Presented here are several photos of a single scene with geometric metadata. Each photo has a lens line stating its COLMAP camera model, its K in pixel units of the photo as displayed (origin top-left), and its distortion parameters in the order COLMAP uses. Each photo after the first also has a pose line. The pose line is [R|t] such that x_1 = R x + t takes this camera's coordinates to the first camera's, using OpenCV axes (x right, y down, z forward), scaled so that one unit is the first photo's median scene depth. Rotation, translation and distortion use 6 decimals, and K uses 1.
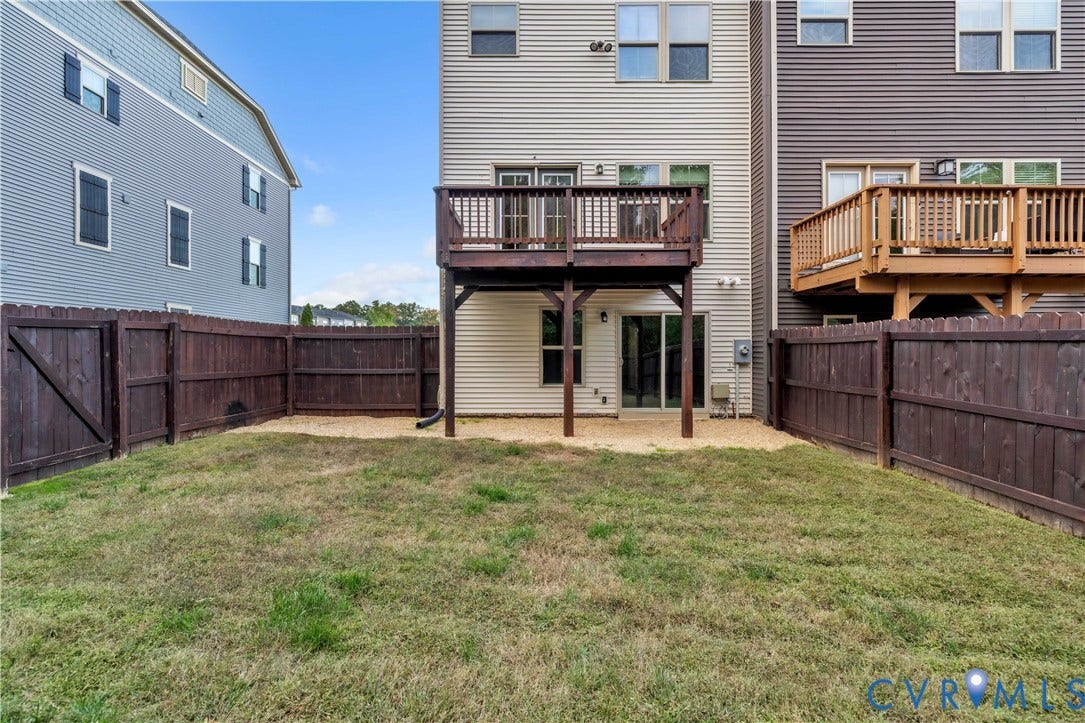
lens RADIAL K [[461.2, 0, 543.8], [0, 461.2, 357.7], [0, 0, 1]] dist [-0.004384, 0.002116]
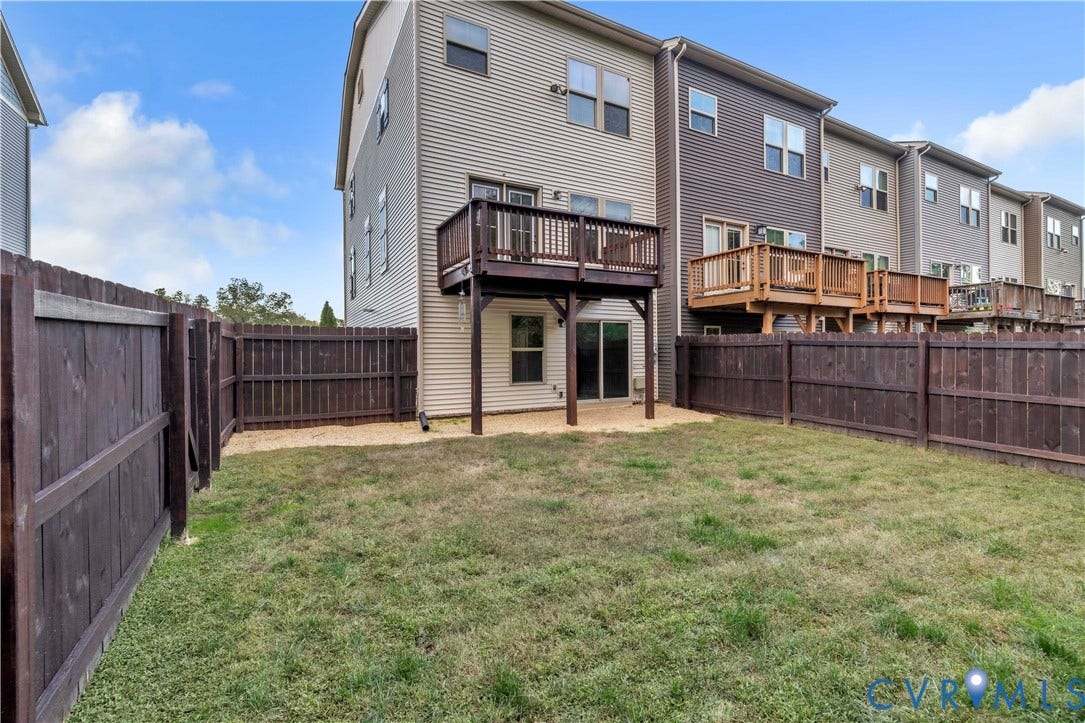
lens RADIAL K [[461.2, 0, 541.0], [0, 461.2, 358.8], [0, 0, 1]] dist [-0.004384, 0.002116]
pose [[0.881309, -0.012067, 0.472387, -0.462243], [0.011884, 0.999924, 0.003371, -0.003134], [-0.472392, 0.002643, 0.881385, 0.002083]]
